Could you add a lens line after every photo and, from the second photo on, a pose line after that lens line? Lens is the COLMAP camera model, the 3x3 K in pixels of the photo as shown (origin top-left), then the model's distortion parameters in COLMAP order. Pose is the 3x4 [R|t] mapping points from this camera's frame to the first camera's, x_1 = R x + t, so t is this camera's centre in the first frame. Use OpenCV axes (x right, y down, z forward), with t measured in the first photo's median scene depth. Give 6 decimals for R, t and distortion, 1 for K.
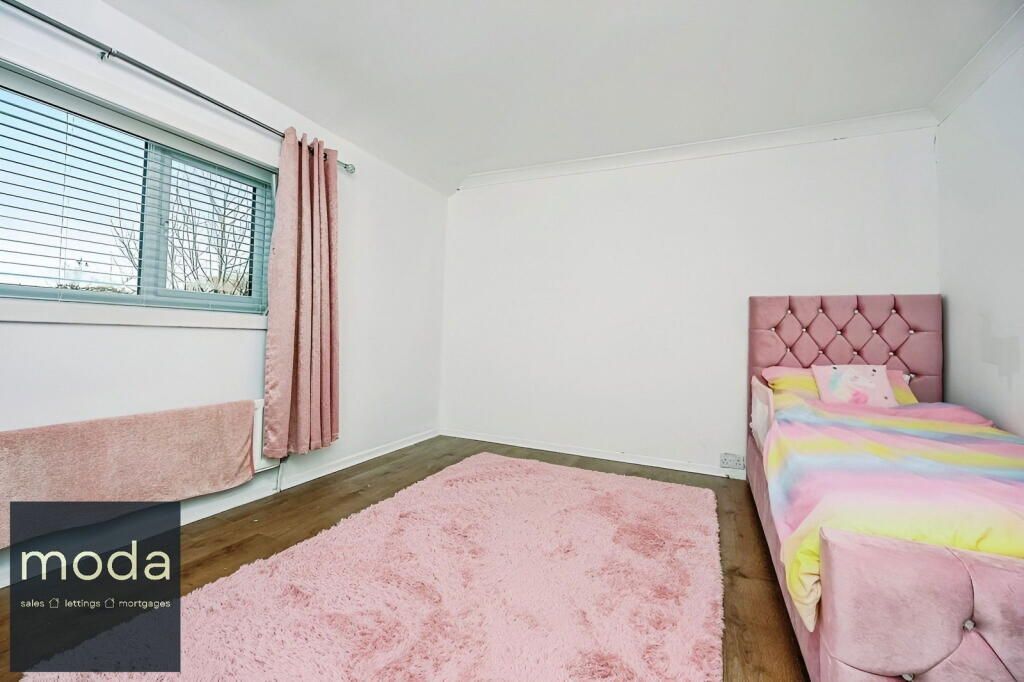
lens RADIAL K [[413.2, 0, 511.2], [0, 413.2, 330.2], [0, 0, 1]] dist [0.000090, 0.000065]
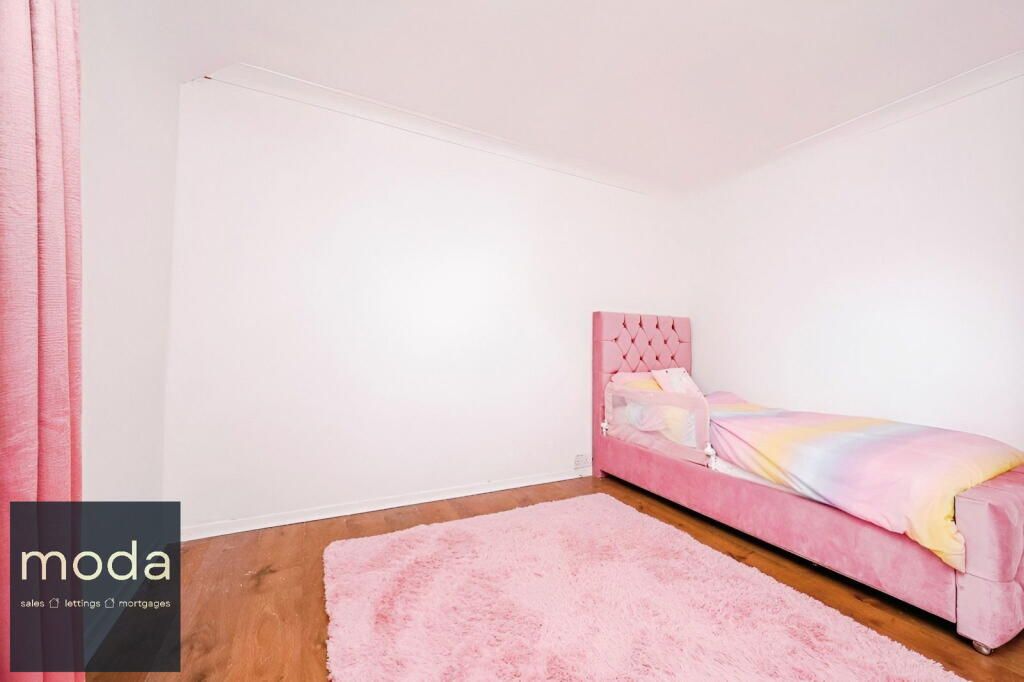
lens RADIAL K [[413.2, 0, 511.2], [0, 413.2, 330.2], [0, 0, 1]] dist [0.000090, 0.000065]
pose [[0.602463, 0.006828, 0.798118, -0.488644], [-0.019742, 0.999785, 0.006349, -0.034846], [-0.797903, -0.019581, 0.602468, 0.537196]]
